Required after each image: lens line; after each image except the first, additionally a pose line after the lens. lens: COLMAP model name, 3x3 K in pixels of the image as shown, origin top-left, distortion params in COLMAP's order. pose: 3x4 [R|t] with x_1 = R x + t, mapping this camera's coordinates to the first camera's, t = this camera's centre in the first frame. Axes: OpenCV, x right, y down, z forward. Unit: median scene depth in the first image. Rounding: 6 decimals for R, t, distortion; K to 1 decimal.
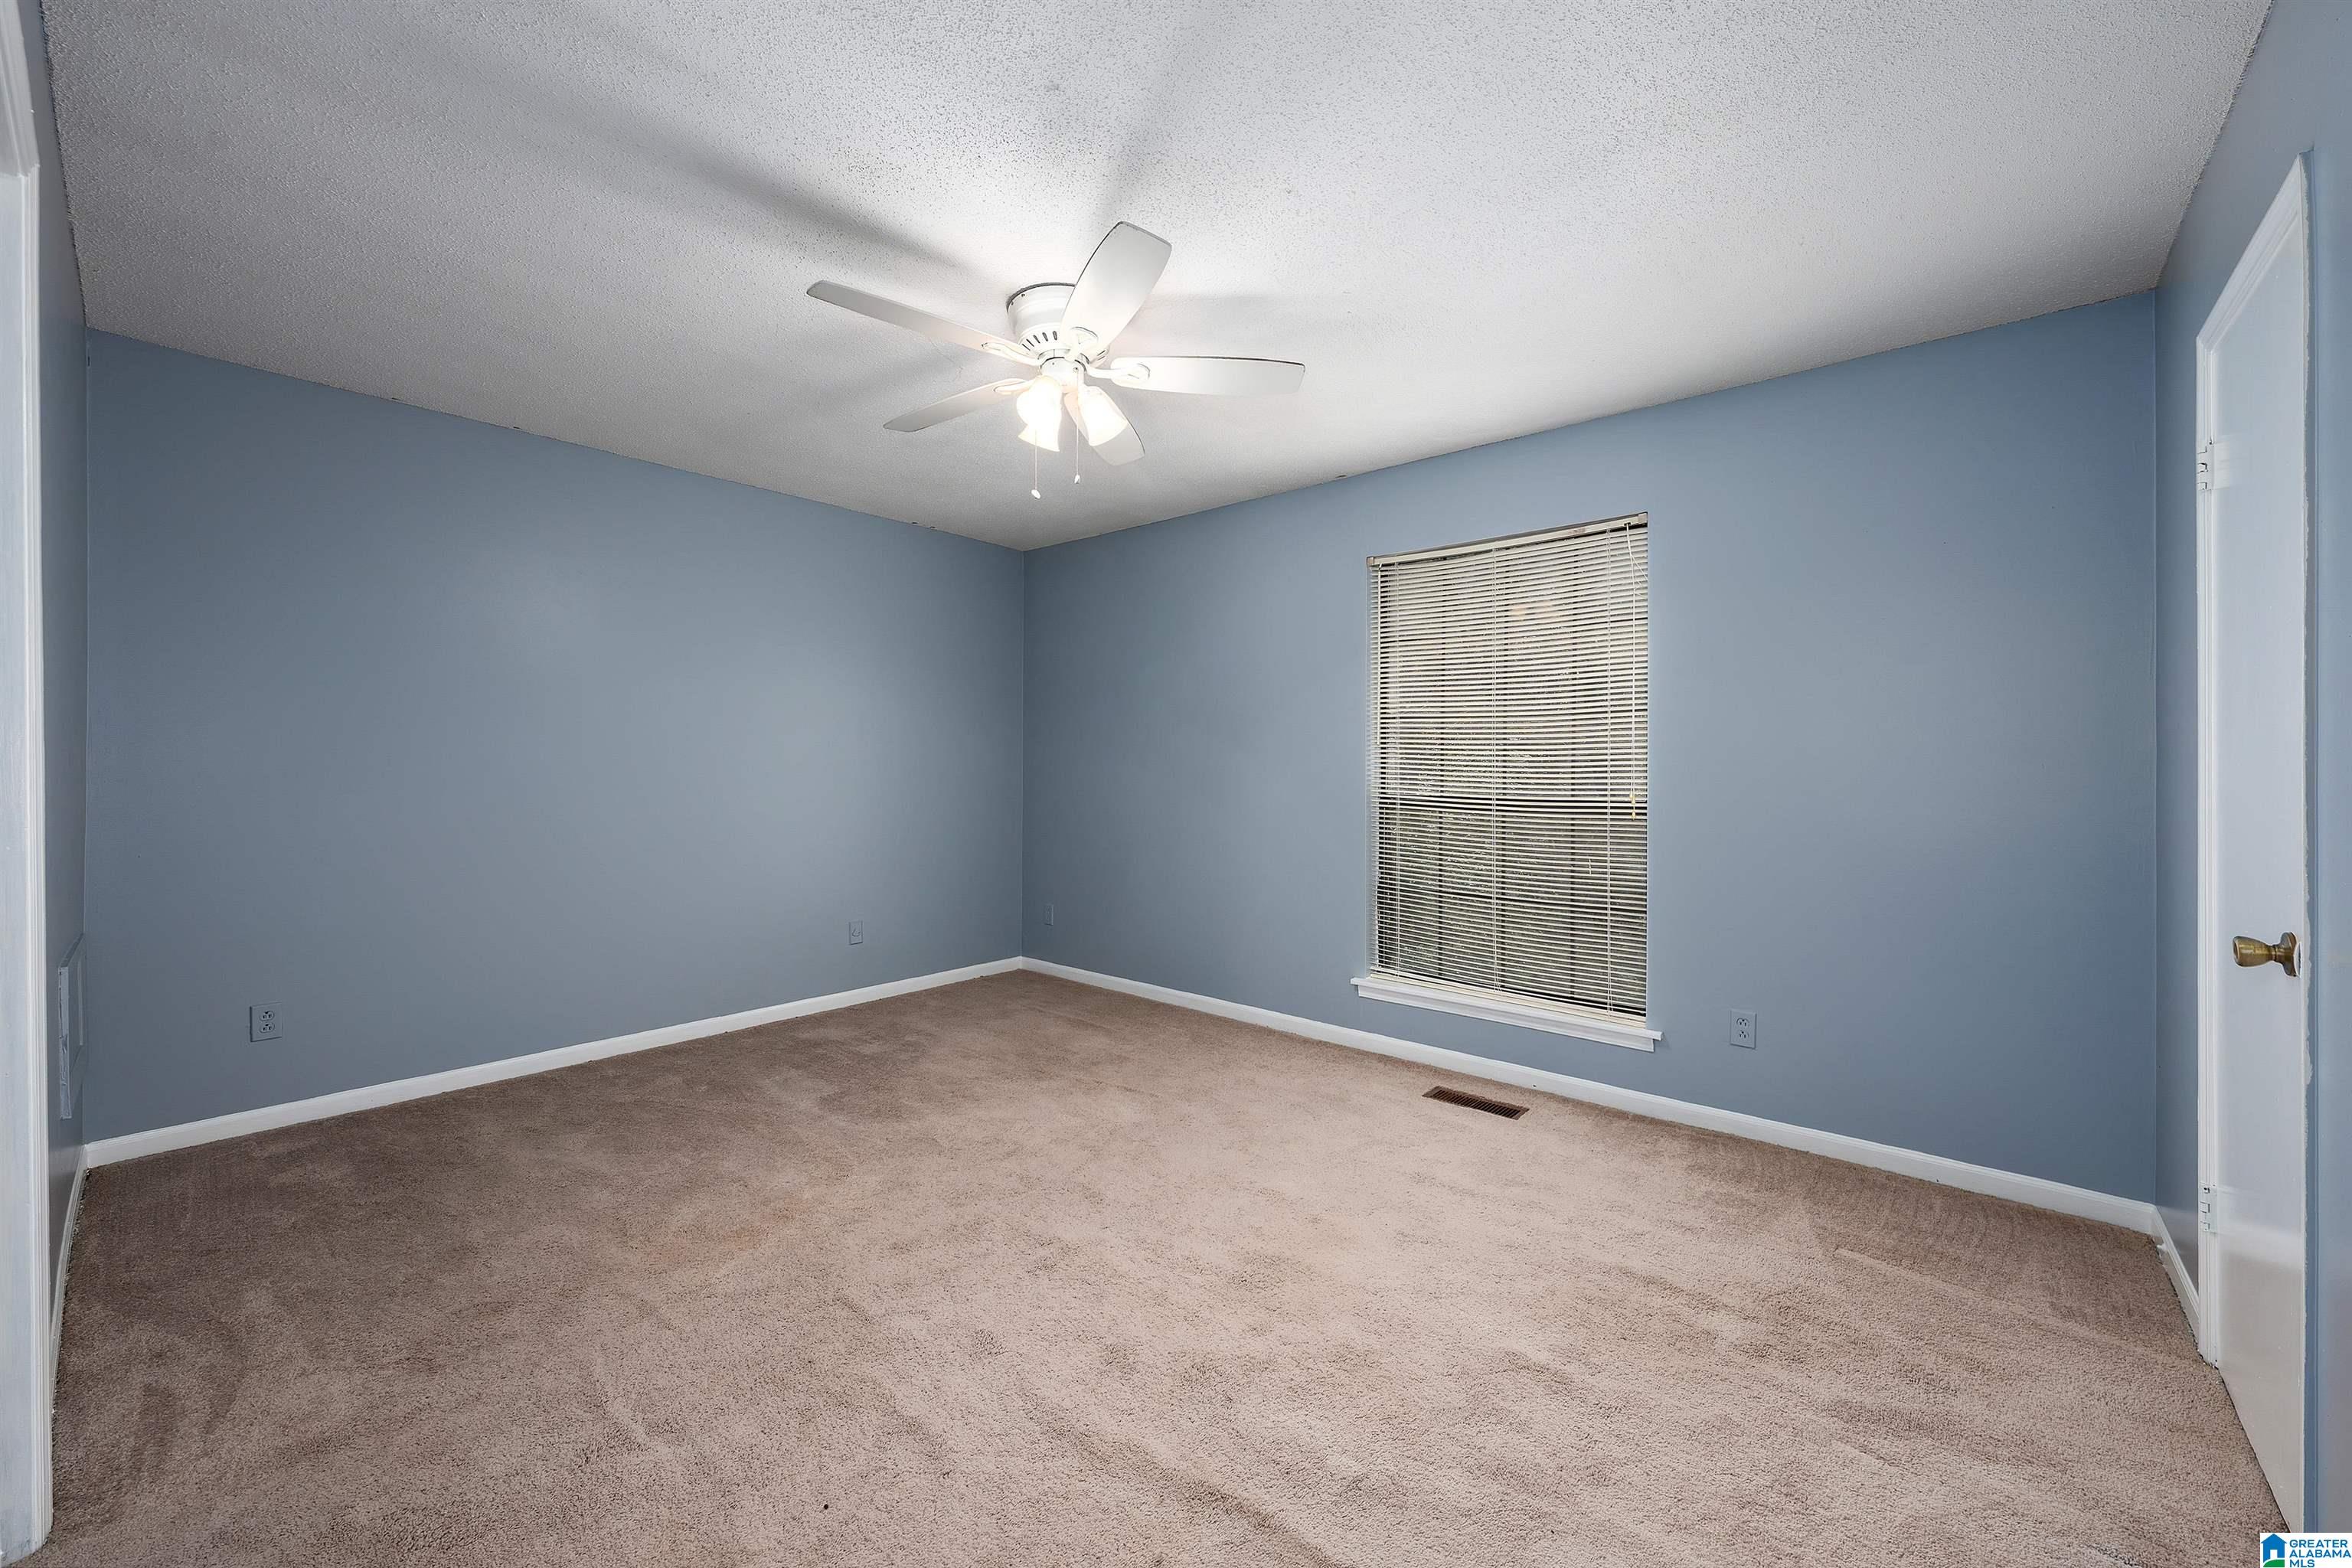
lens RADIAL K [[900.7, 0, 1181.8], [0, 900.7, 770.0], [0, 0, 1]] dist [0.001280, 0.000037]
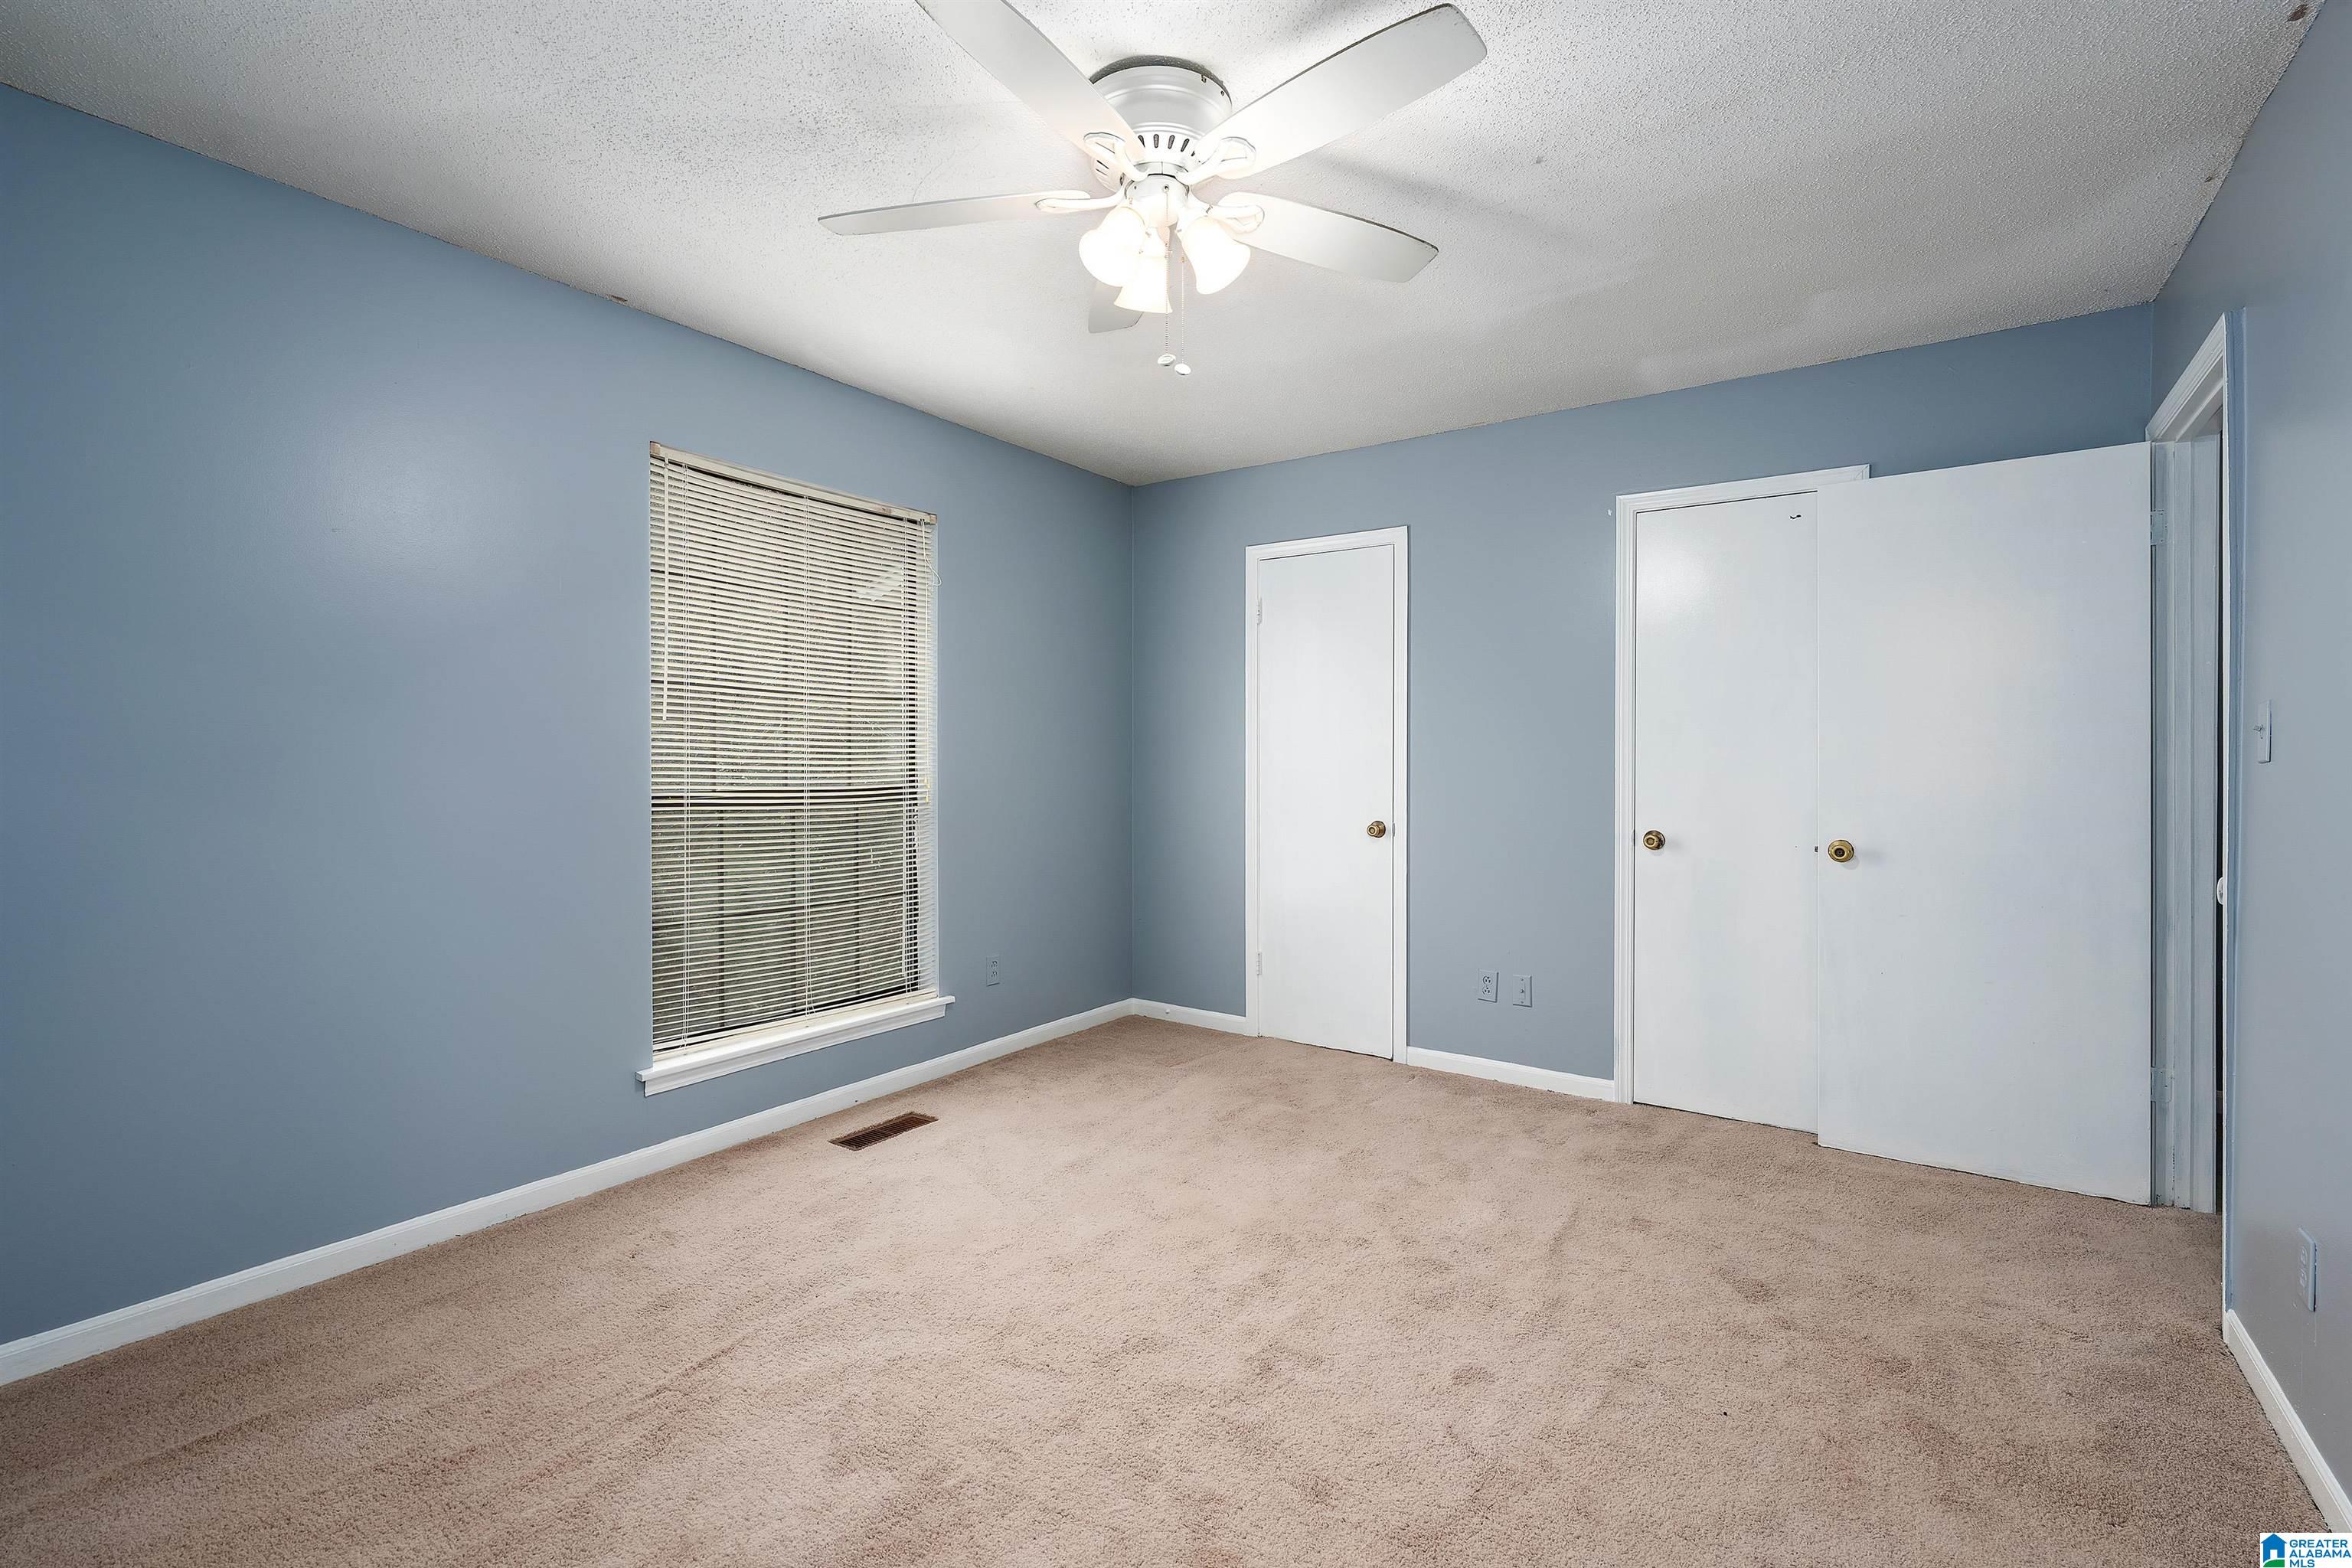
lens RADIAL K [[1054.9, 0, 1175.7], [0, 1054.9, 763.7], [0, 0, 1]] dist [0.003870, 0.000551]
pose [[-0.109303, -0.008160, 0.993975, -0.733560], [-0.004995, 0.999958, 0.007660, -0.002923], [-0.993996, -0.004128, -0.109339, 0.824076]]
